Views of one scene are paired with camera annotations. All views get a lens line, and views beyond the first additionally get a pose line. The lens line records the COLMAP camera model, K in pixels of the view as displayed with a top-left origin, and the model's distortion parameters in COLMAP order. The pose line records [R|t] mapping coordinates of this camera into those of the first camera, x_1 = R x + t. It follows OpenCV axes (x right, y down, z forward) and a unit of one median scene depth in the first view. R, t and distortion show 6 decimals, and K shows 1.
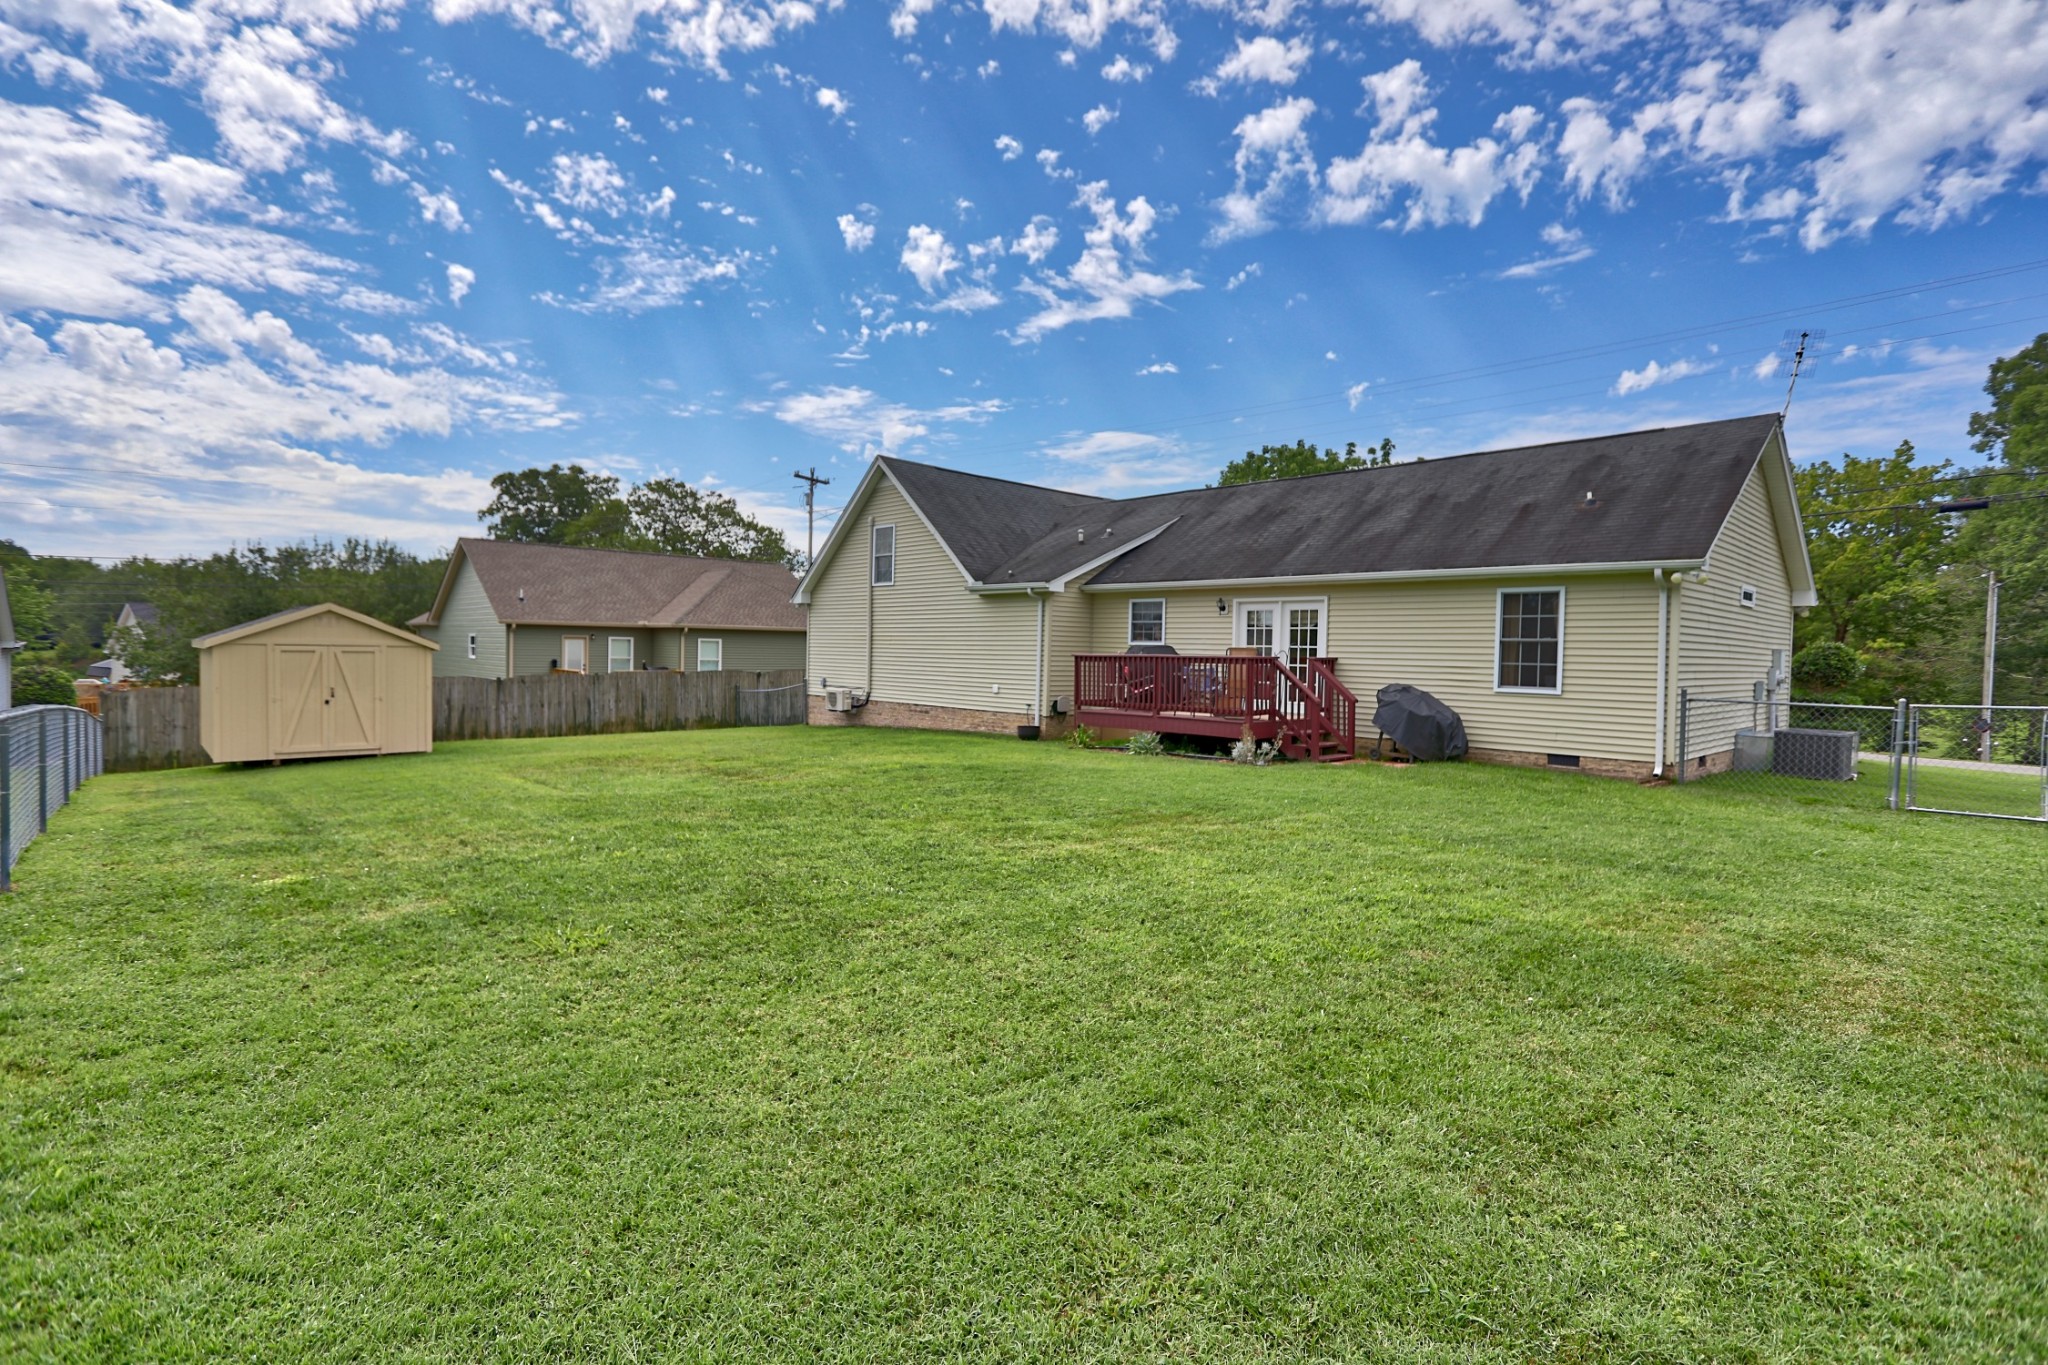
lens RADIAL K [[959.5, 0, 1013.1], [0, 959.5, 691.9], [0, 0, 1]] dist [-0.004687, 0.003330]
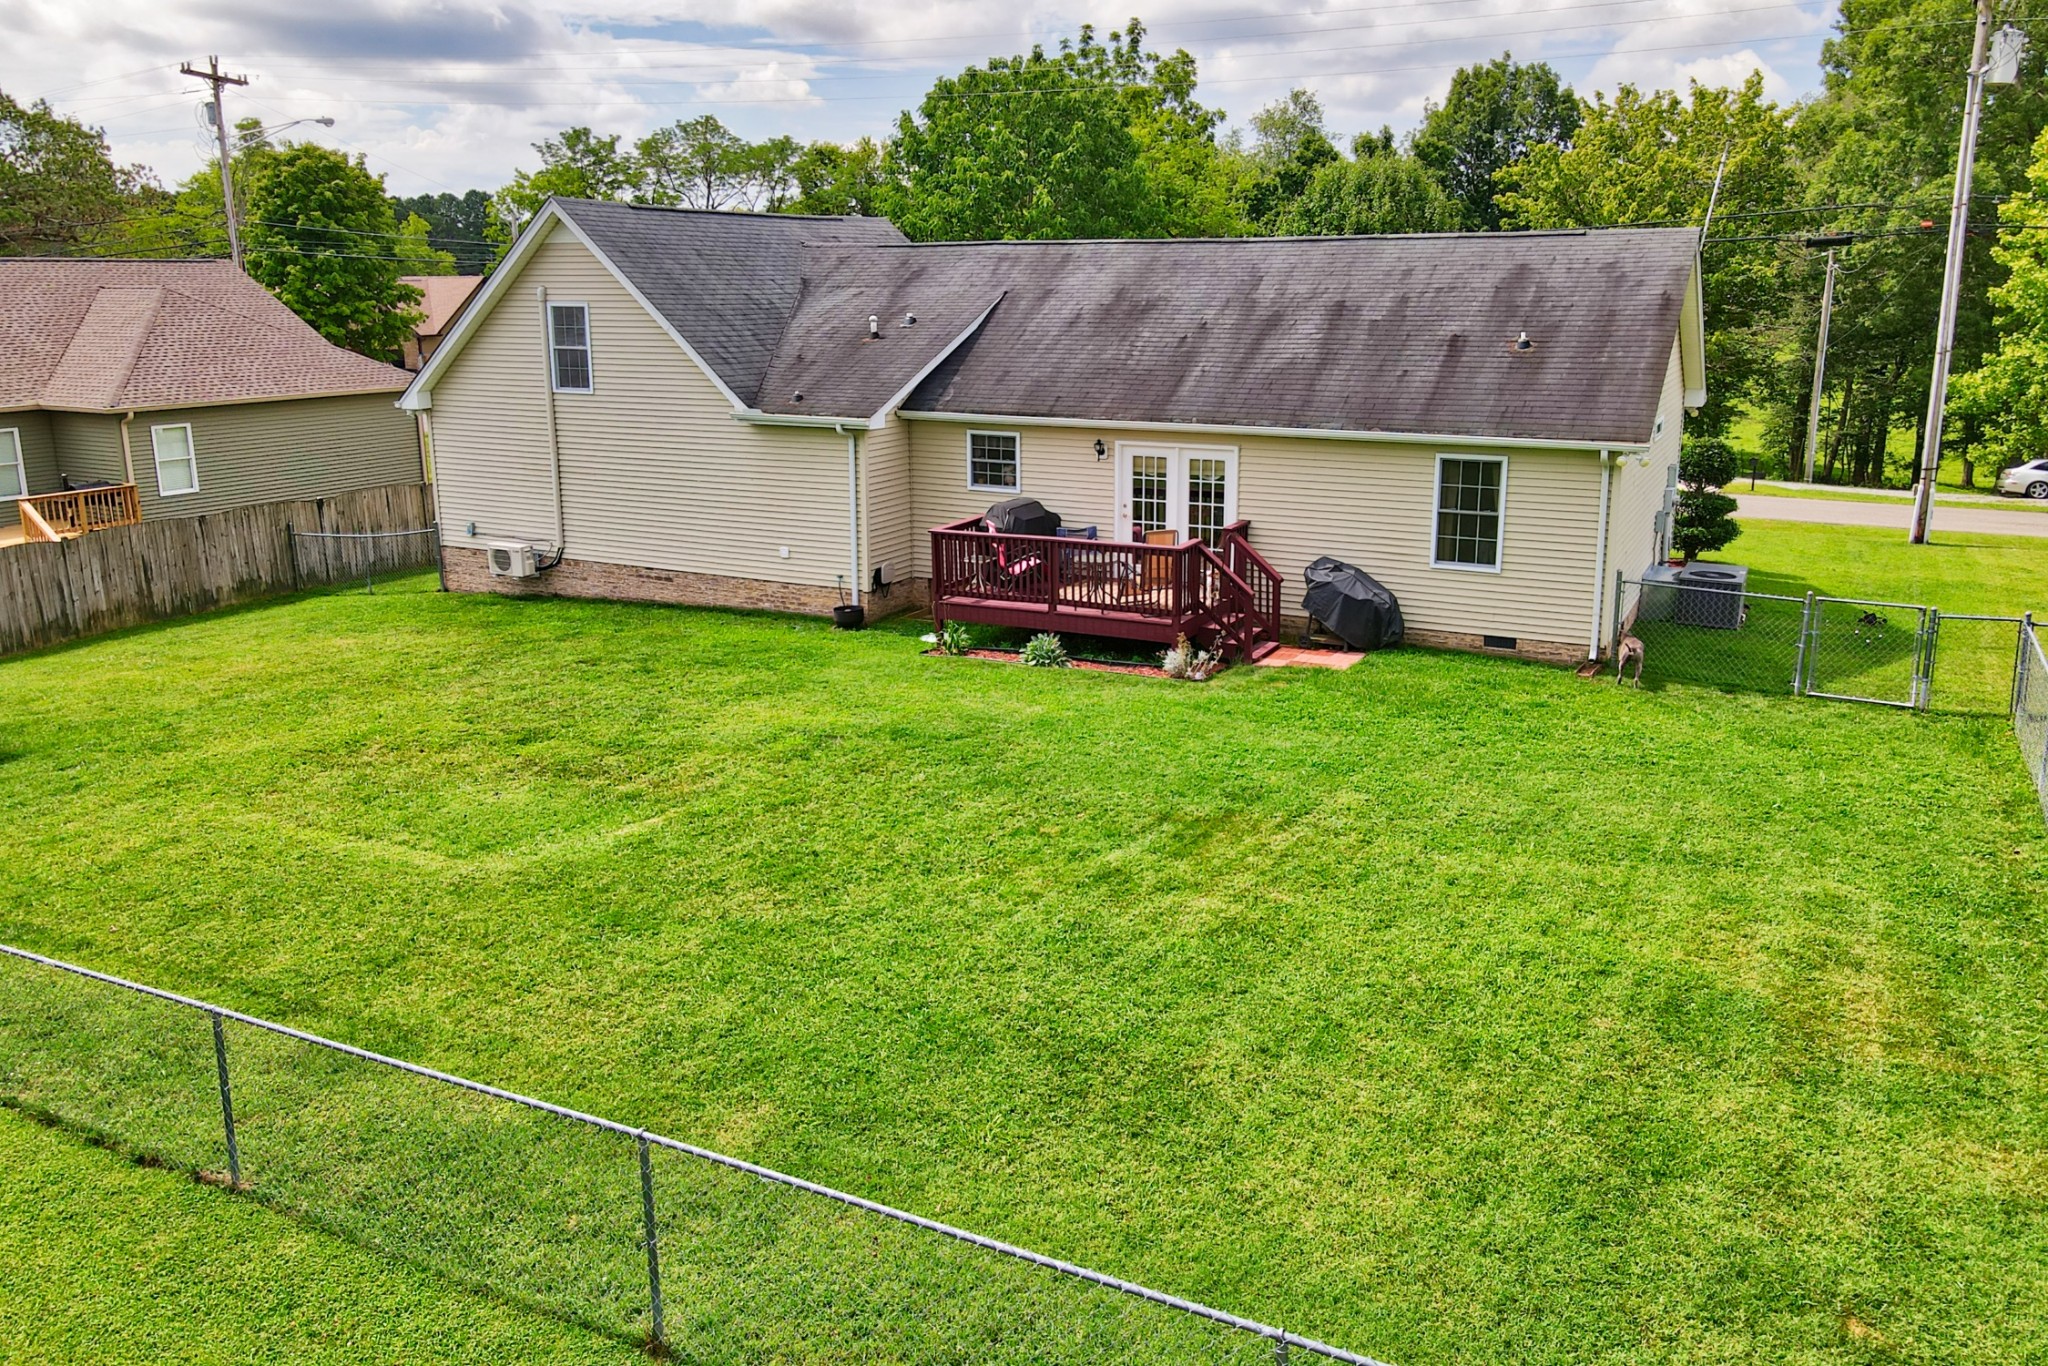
lens RADIAL K [[1470.4, 0, 1030.5], [0, 1470.4, 668.6], [0, 0, 1]] dist [0.011526, 0.010800]
pose [[0.945848, -0.106304, 0.306709, -0.237078], [0.041567, 0.976743, 0.210346, -0.176313], [-0.321936, -0.186206, 0.928269, -0.148920]]
